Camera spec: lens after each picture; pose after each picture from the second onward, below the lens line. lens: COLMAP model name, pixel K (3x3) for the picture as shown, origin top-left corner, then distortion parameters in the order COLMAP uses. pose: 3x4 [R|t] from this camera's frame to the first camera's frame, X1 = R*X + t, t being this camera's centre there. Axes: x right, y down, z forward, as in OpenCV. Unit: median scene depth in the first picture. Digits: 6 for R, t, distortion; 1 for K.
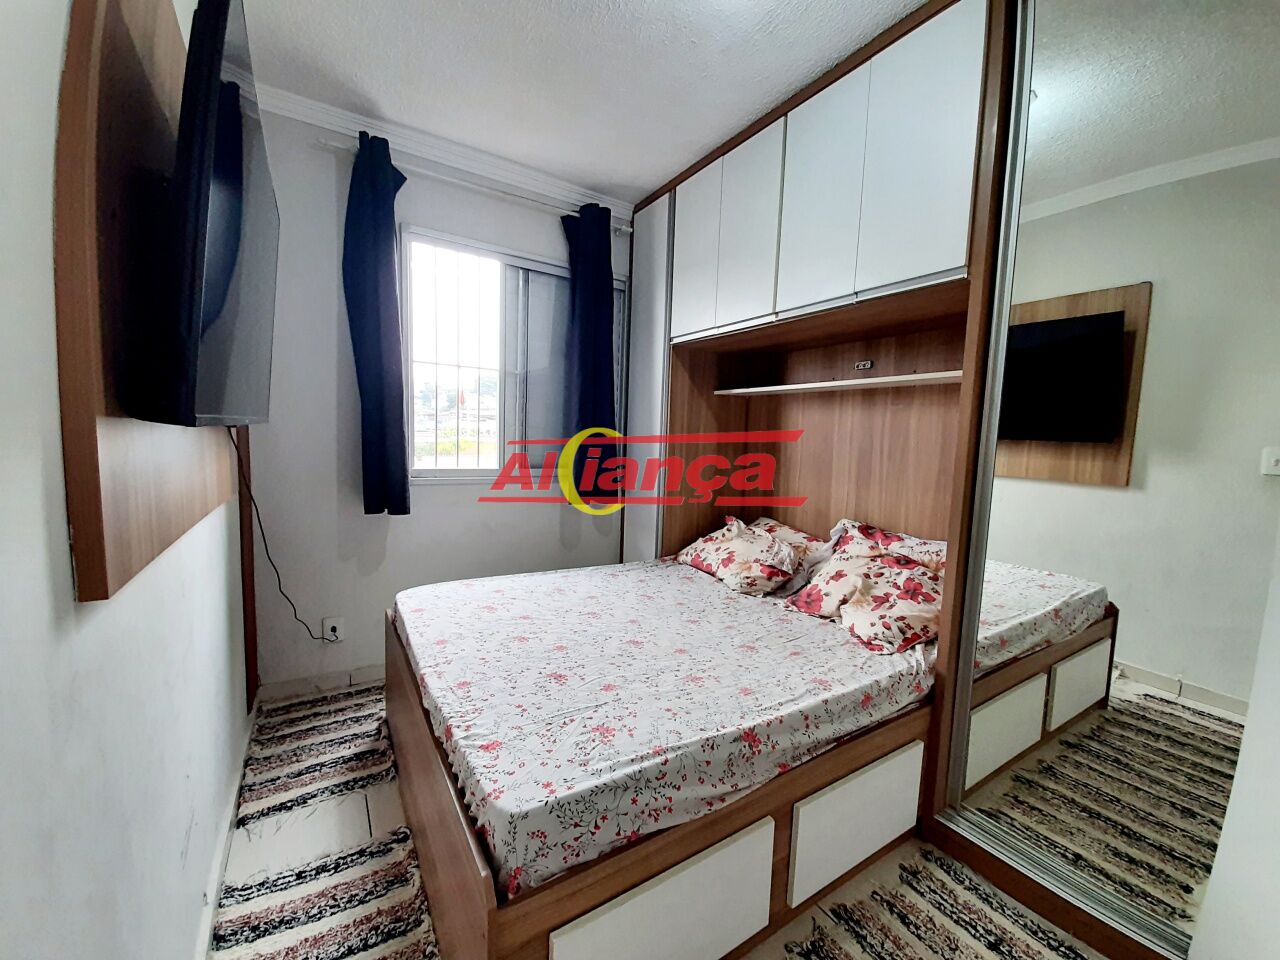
lens RADIAL K [[500.6, 0, 641.3], [0, 500.6, 483.6], [0, 0, 1]] dist [0.021943, -0.016015]
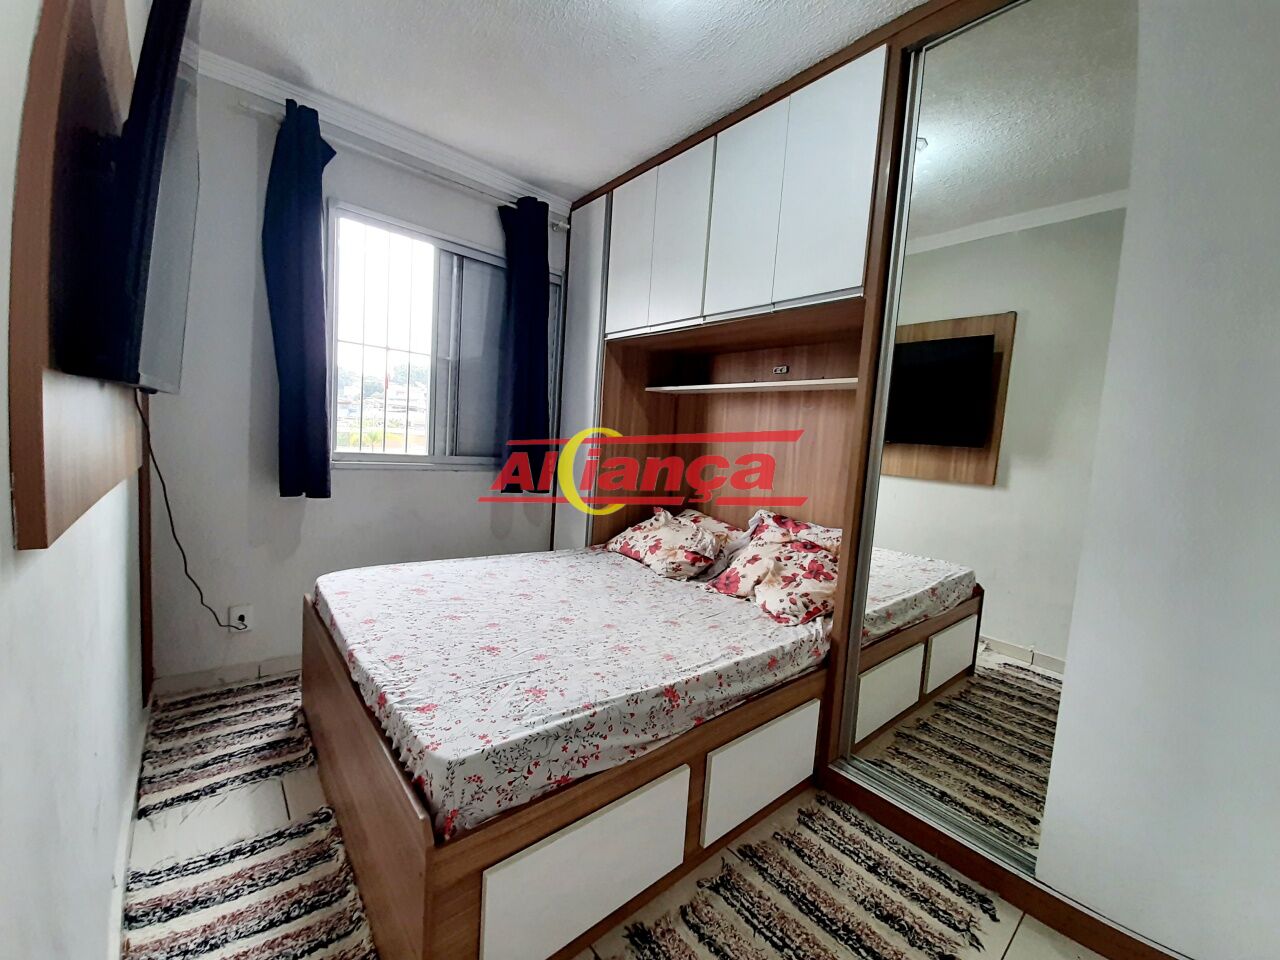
lens RADIAL K [[502.5, 0, 643.9], [0, 502.5, 483.5], [0, 0, 1]] dist [0.021277, -0.015569]
pose [[0.989491, 0.021361, 0.143011, -0.007195], [-0.021277, 0.999771, -0.002115, 0.029270], [-0.143024, -0.000950, 0.989719, -0.063203]]
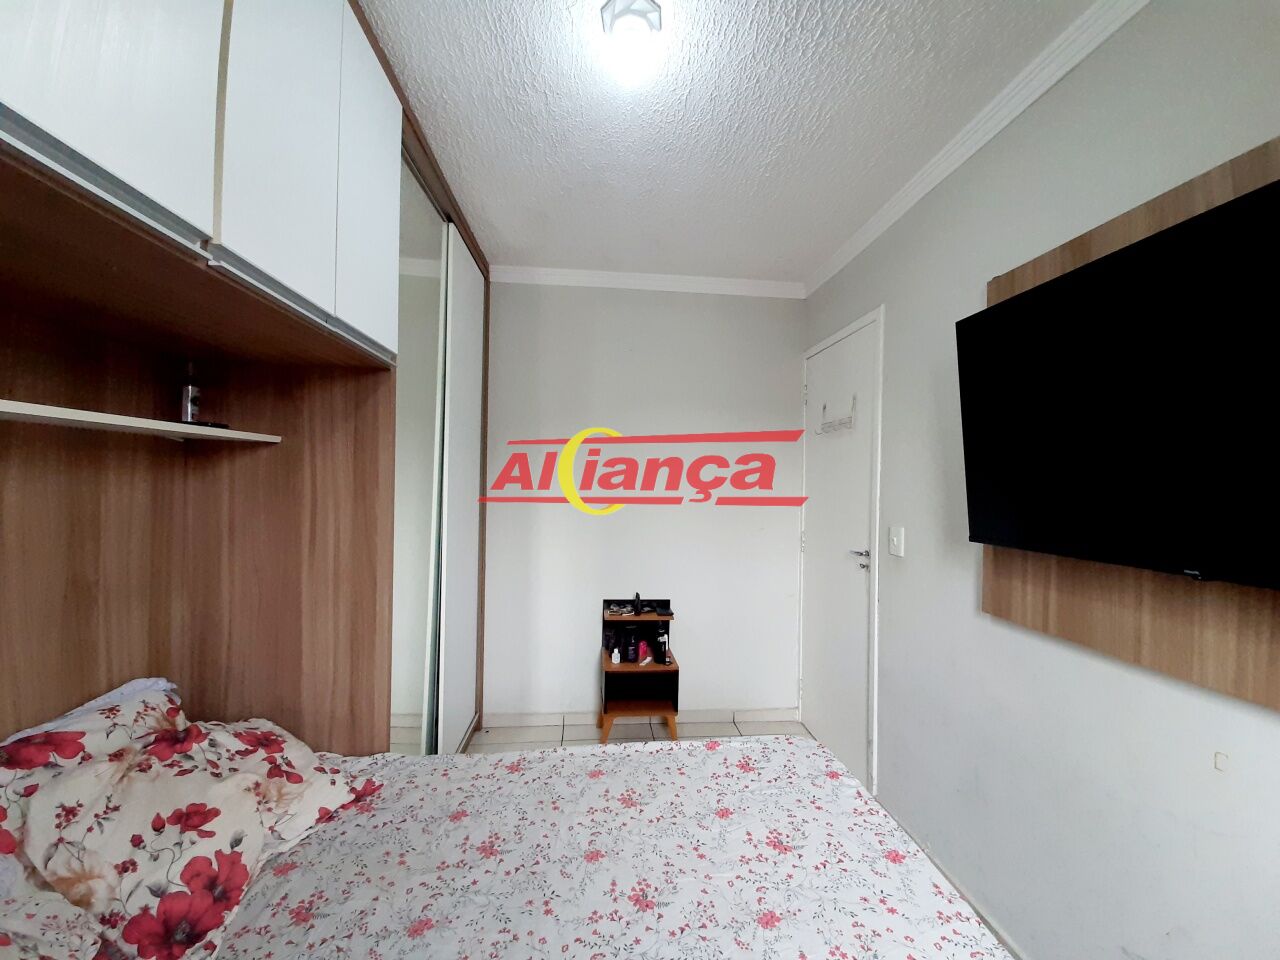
lens RADIAL K [[494.7, 0, 641.5], [0, 494.7, 483.6], [0, 0, 1]] dist [0.034230, -0.021454]
pose [[-0.888416, -0.046945, 0.456632, -0.252097], [-0.001888, 0.995122, 0.098632, -0.228387], [-0.459035, 0.086764, -0.884171, 1.424848]]
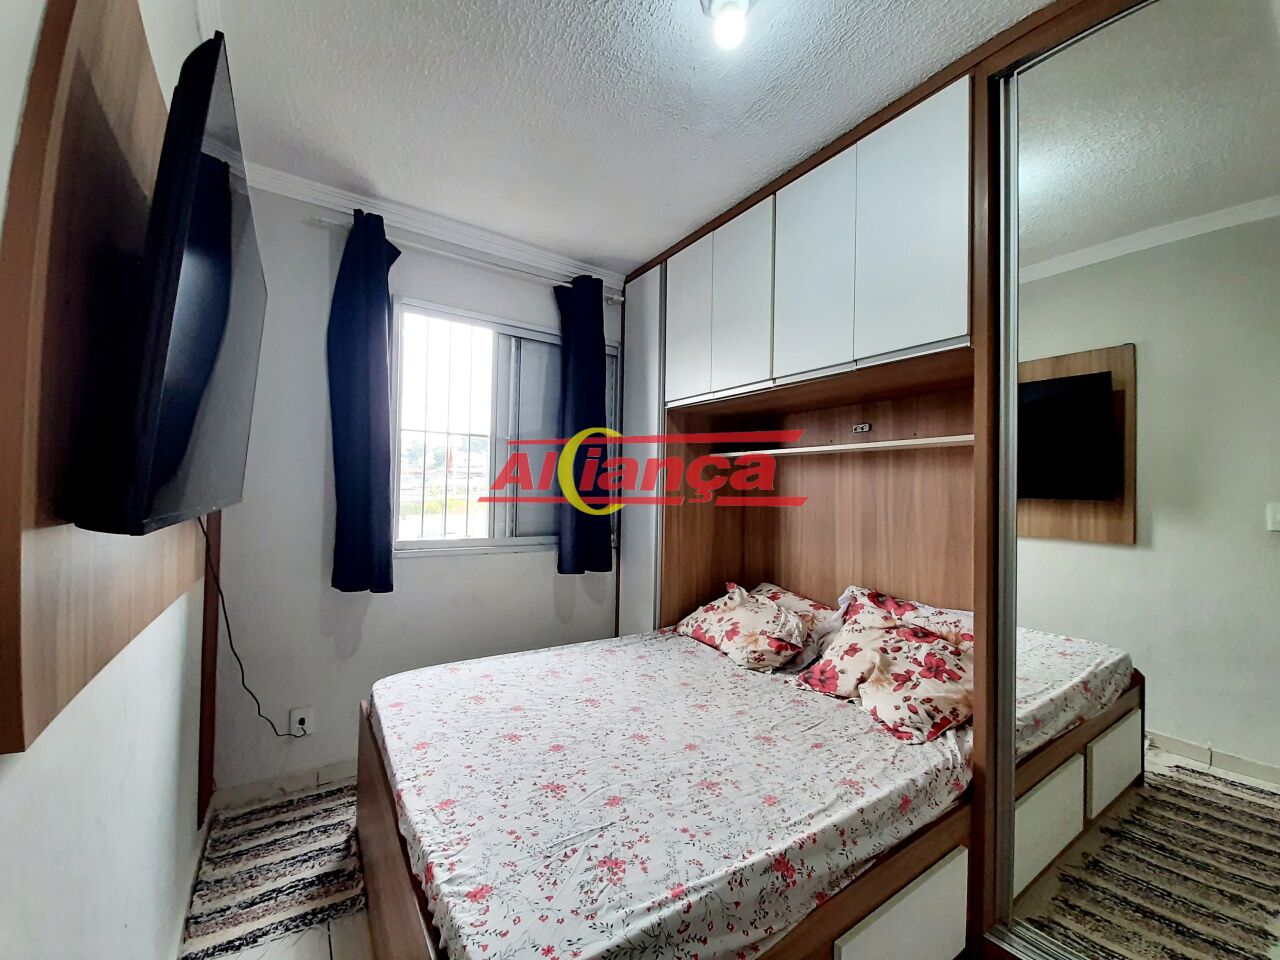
lens RADIAL K [[500.6, 0, 641.3], [0, 500.6, 483.6], [0, 0, 1]] dist [0.021943, -0.016015]
pose [[0.999555, -0.016338, 0.024972, -0.023515], [0.018951, 0.993945, -0.108234, -0.036641], [-0.023052, 0.108659, 0.993812, 0.052116]]
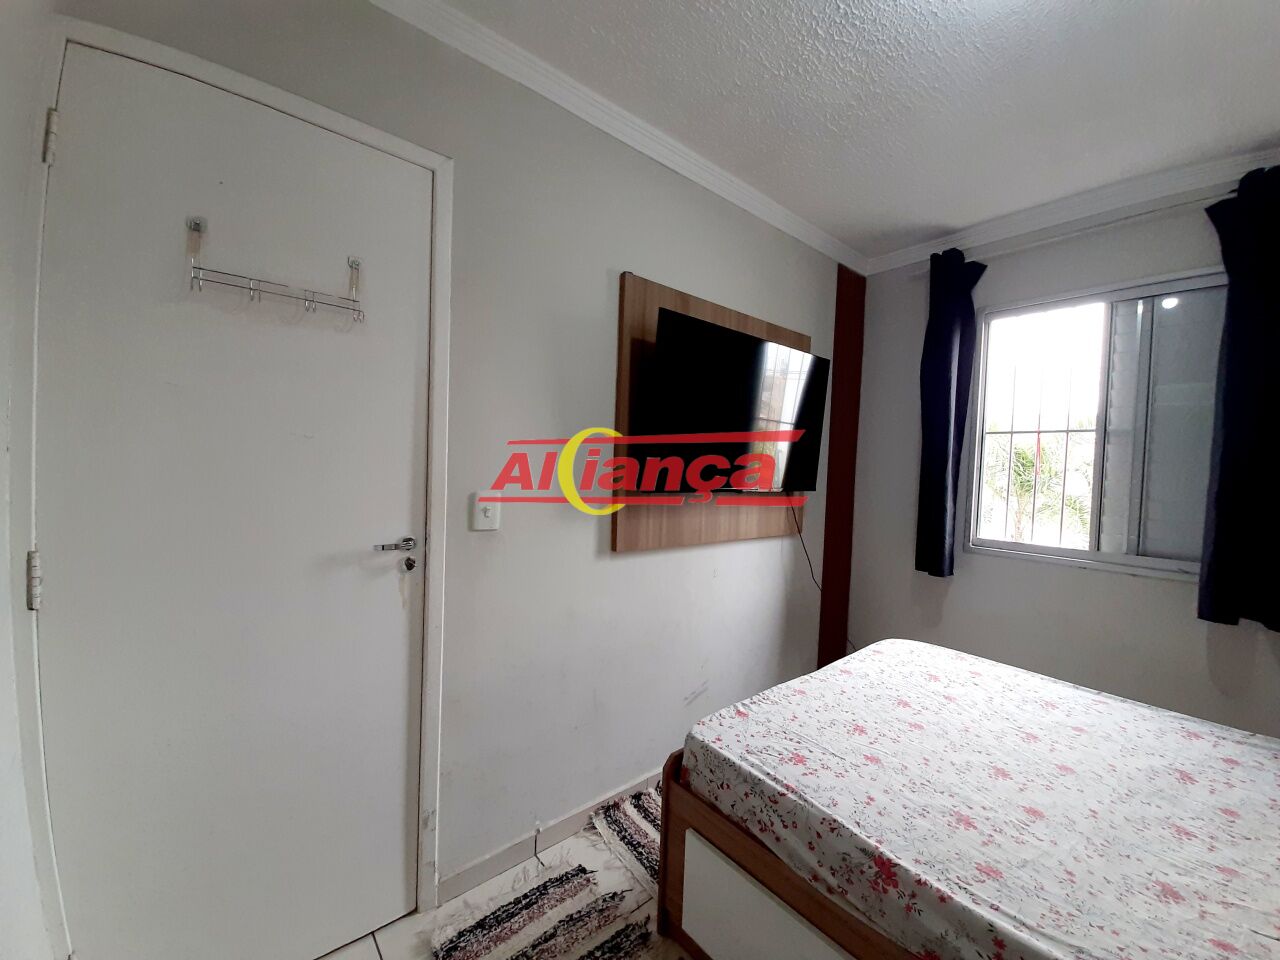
lens RADIAL K [[494.7, 0, 641.5], [0, 494.7, 483.6], [0, 0, 1]] dist [0.034230, -0.021454]
pose [[0.131060, 0.000144, -0.991374, 0.666777], [-0.127973, 0.991636, -0.016774, -0.047417], [0.983080, 0.129068, 0.129983, 0.269529]]
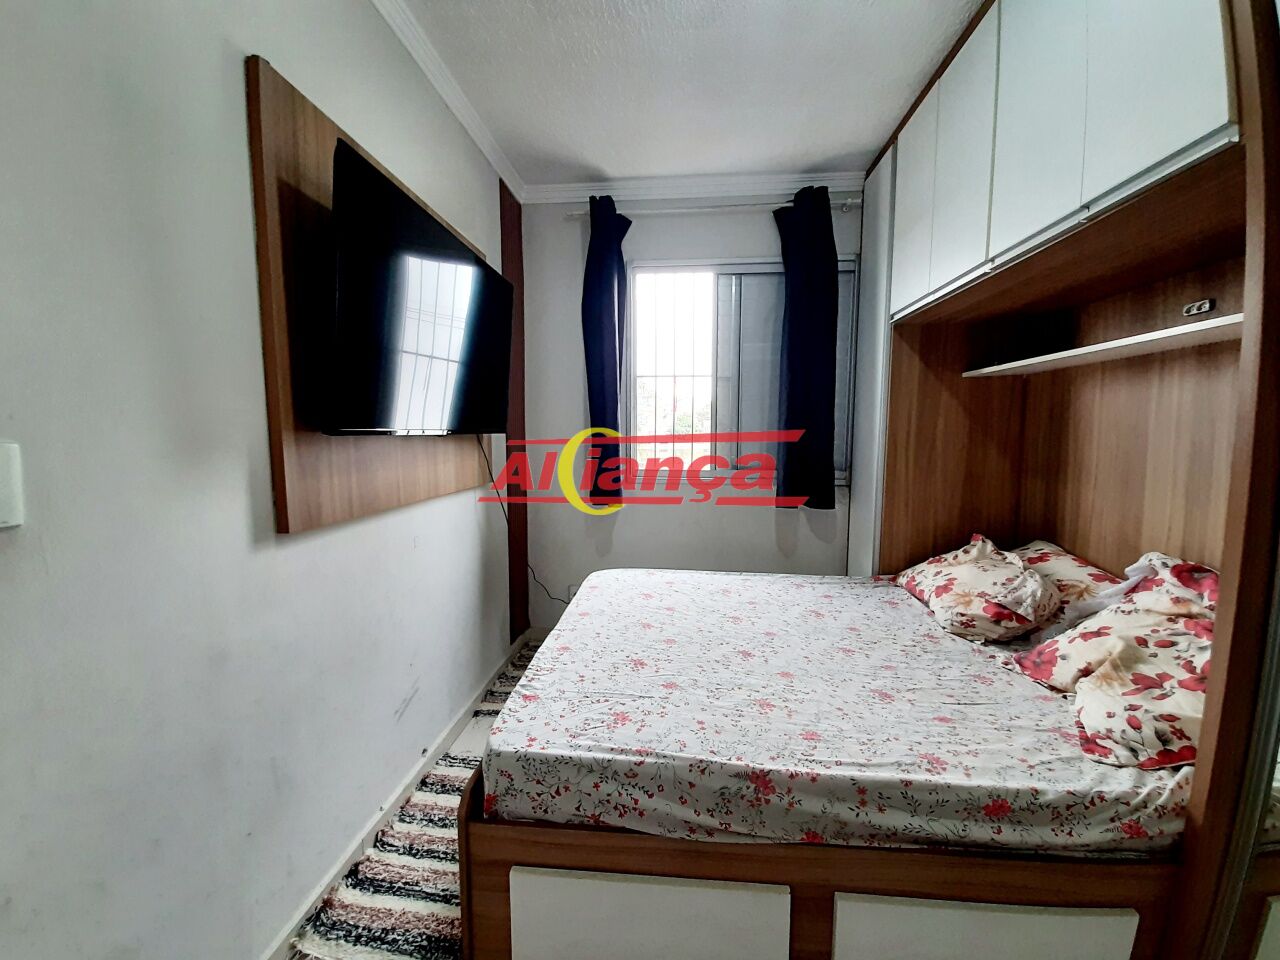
lens RADIAL K [[501.9, 0, 637.9], [0, 501.9, 480.4], [0, 0, 1]] dist [0.012058, -0.009610]
pose [[0.791588, 0.022206, -0.610652, 0.375064], [-0.031686, 0.999487, -0.004730, 0.004697], [0.610234, 0.023093, 0.791885, 0.124698]]
